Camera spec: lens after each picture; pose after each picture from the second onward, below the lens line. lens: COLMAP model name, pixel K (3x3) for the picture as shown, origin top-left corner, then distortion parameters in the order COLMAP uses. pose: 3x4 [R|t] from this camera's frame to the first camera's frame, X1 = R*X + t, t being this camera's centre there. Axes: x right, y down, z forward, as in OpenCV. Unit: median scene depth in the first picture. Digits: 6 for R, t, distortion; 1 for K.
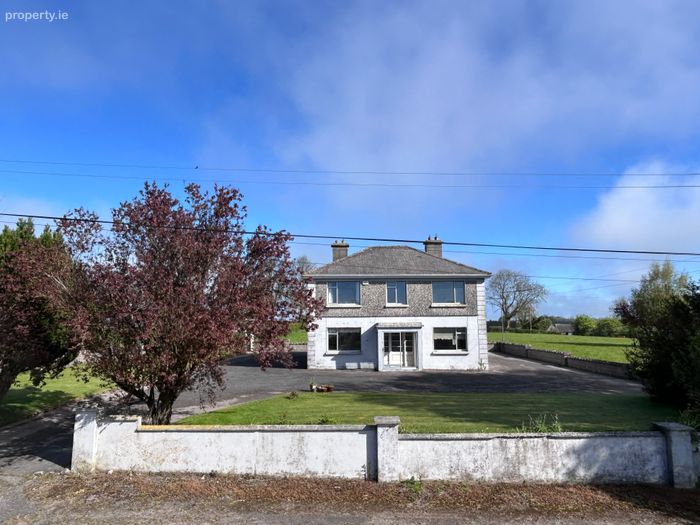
lens RADIAL K [[458.8, 0, 351.5], [0, 458.8, 264.8], [0, 0, 1]] dist [0.005733, 0.000591]
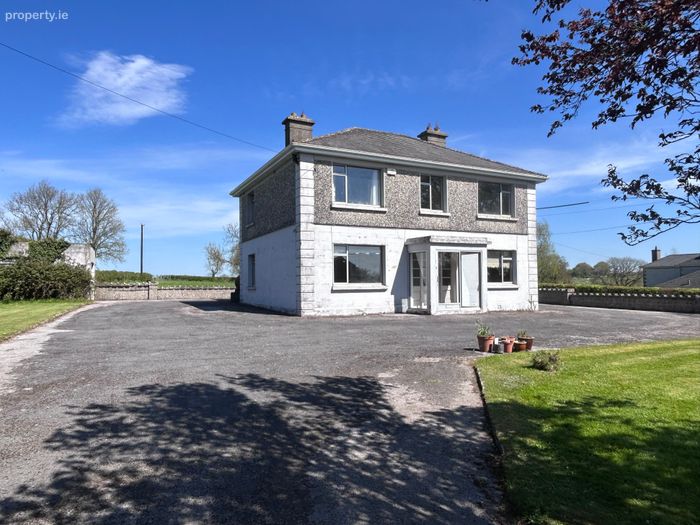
lens RADIAL K [[467.2, 0, 335.2], [0, 467.2, 270.2], [0, 0, 1]] dist [-0.004573, 0.000503]
pose [[0.906325, 0.014351, 0.422337, -0.309007], [-0.055889, 0.994715, 0.086136, 0.126839], [-0.418869, -0.101671, 0.902337, 0.502081]]
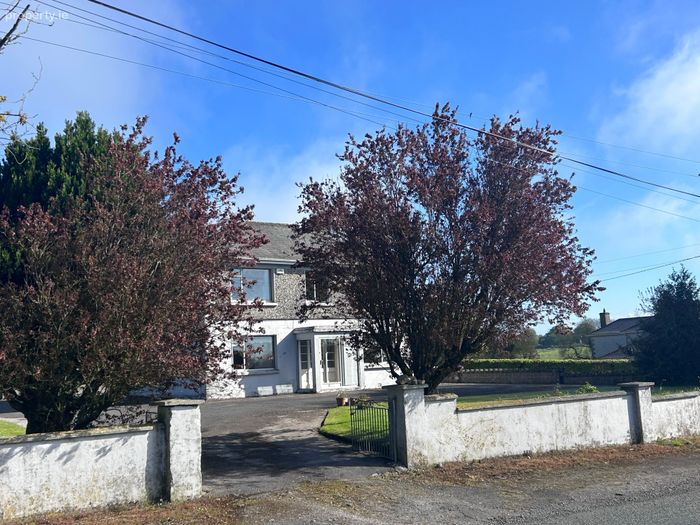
lens RADIAL K [[744.5, 0, 354.7], [0, 744.5, 263.5], [0, 0, 1]] dist [0.057145, 0.000000]
pose [[0.795076, 0.048458, 0.604571, -0.601091], [-0.034570, 0.998803, -0.034593, 0.067034], [-0.605524, 0.006604, 0.795800, 0.033088]]
